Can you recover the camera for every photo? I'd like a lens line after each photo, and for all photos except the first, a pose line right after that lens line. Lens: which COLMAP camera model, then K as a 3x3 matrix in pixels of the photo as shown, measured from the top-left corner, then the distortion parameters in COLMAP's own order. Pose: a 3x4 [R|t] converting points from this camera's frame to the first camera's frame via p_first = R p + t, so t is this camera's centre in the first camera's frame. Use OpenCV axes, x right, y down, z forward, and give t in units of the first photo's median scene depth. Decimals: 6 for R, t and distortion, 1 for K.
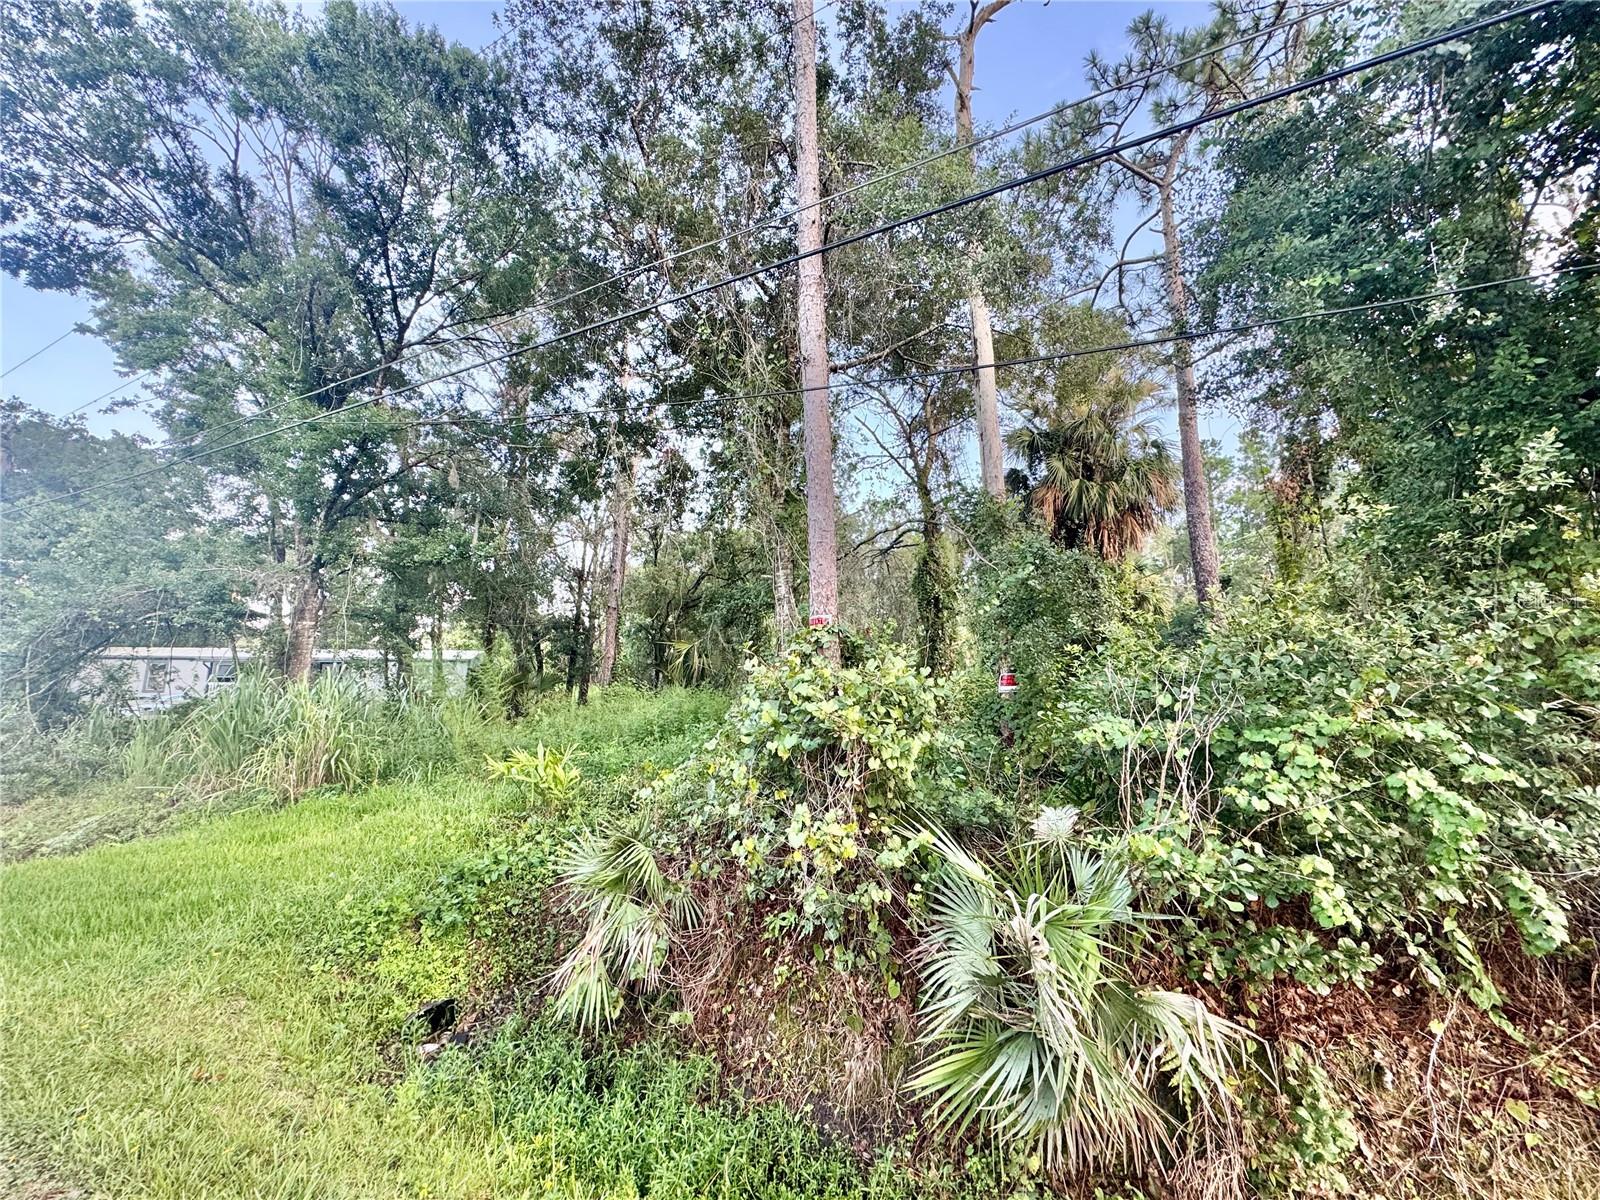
lens RADIAL K [[633.6, 0, 800.0], [0, 633.6, 600.0], [0, 0, 1]] dist [-0.001750, 0.000396]
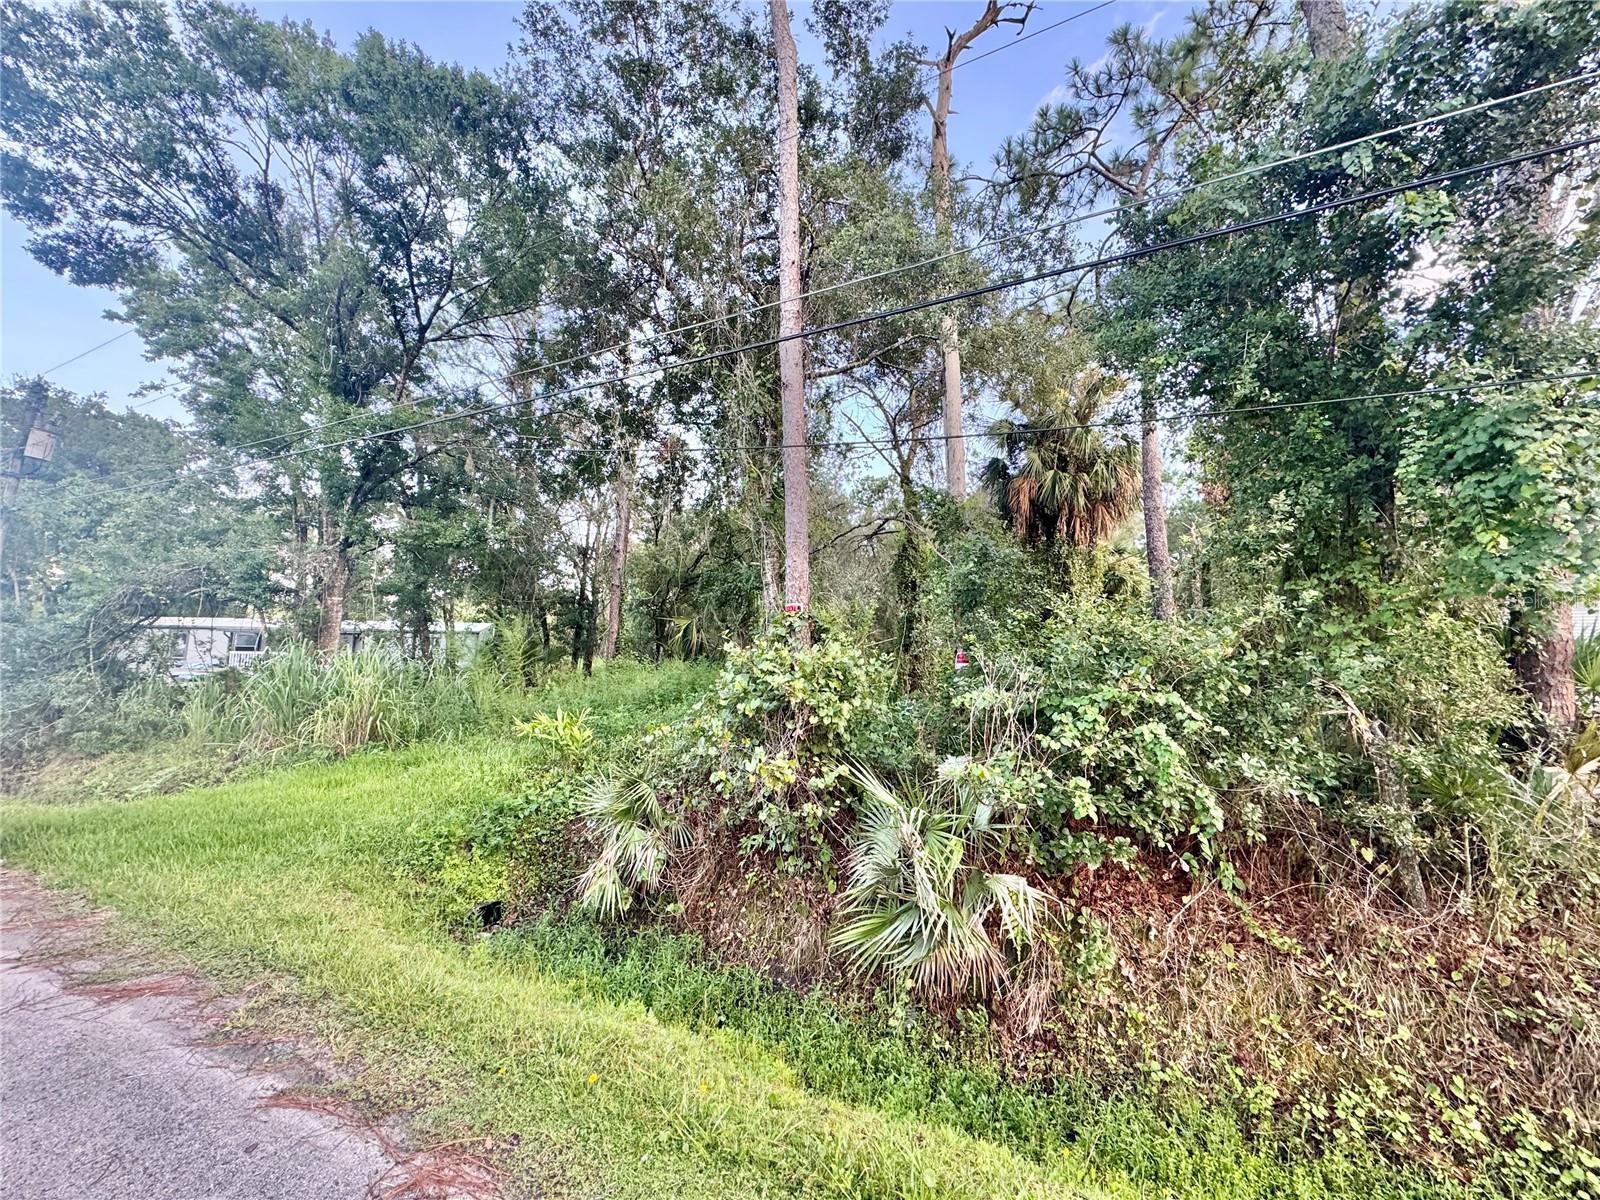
lens RADIAL K [[633.6, 0, 800.0], [0, 633.6, 600.0], [0, 0, 1]] dist [-0.001750, 0.000396]
pose [[0.999953, 0.009574, -0.001193, 0.025527], [-0.009517, 0.999105, 0.041225, -0.018227], [0.001586, -0.041211, 0.999149, -0.111631]]
